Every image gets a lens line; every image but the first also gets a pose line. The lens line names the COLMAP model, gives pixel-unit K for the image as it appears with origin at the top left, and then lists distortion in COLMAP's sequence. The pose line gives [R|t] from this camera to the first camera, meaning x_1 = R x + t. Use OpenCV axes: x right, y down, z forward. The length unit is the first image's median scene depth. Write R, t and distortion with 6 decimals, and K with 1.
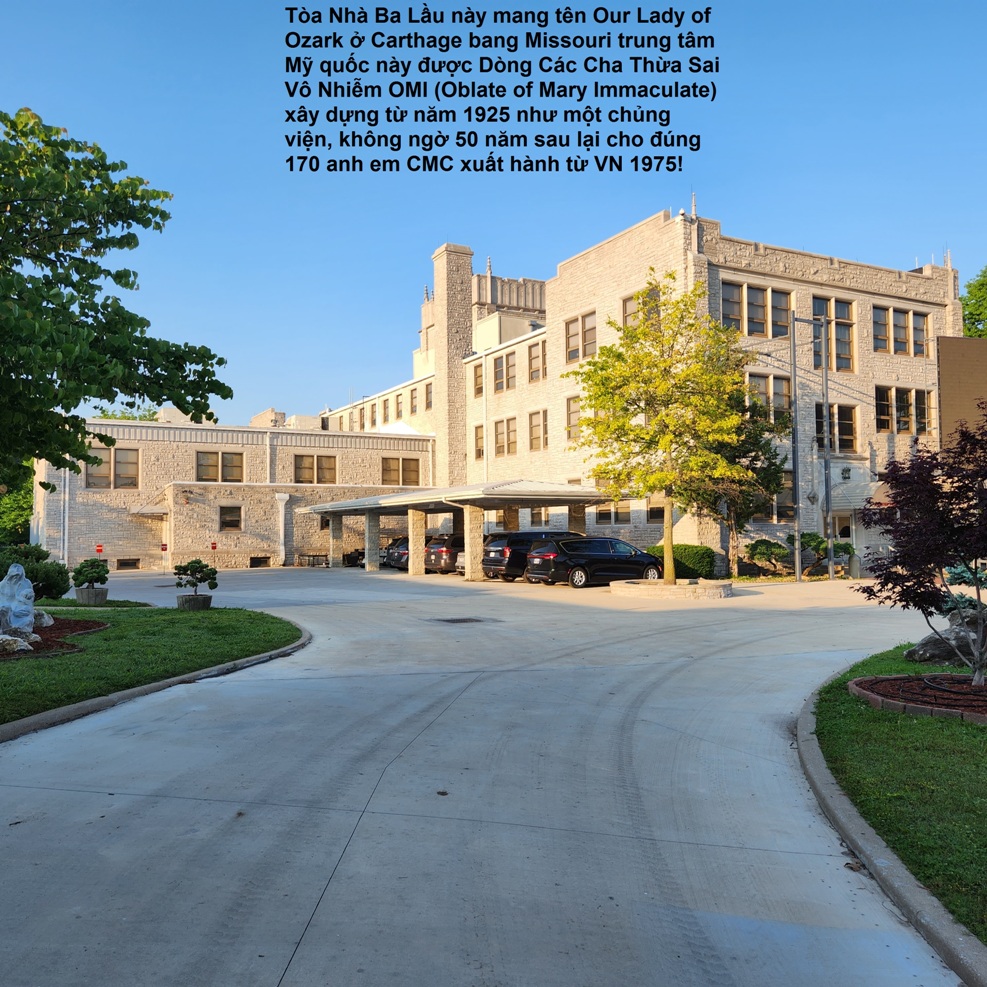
lens RADIAL K [[874.0, 0, 492.5], [0, 874.0, 488.7], [0, 0, 1]] dist [0.061443, -0.003488]
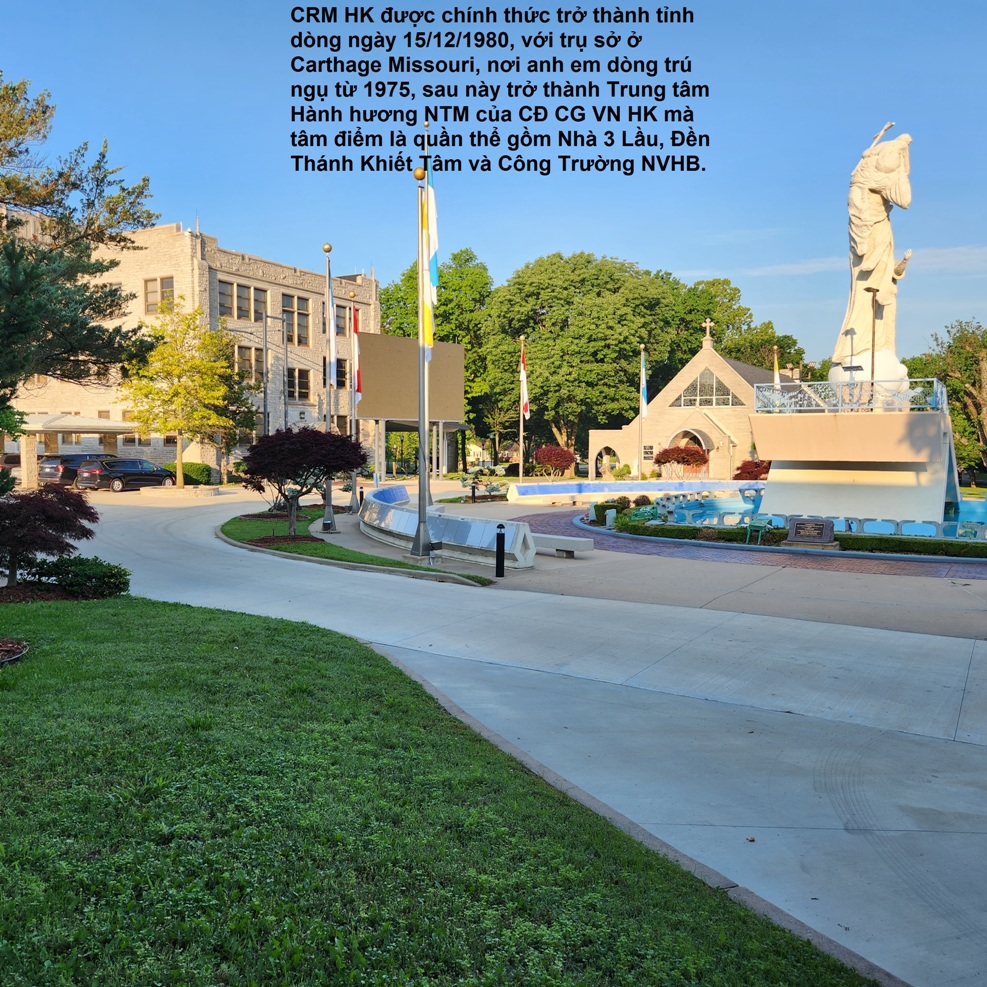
lens RADIAL K [[874.0, 0, 494.1], [0, 874.0, 485.9], [0, 0, 1]] dist [0.061443, -0.003488]
pose [[0.856659, -0.010340, 0.515779, -0.104927], [-0.041782, 0.995124, 0.089344, -0.049192], [-0.514188, -0.098088, 0.852050, -0.510913]]
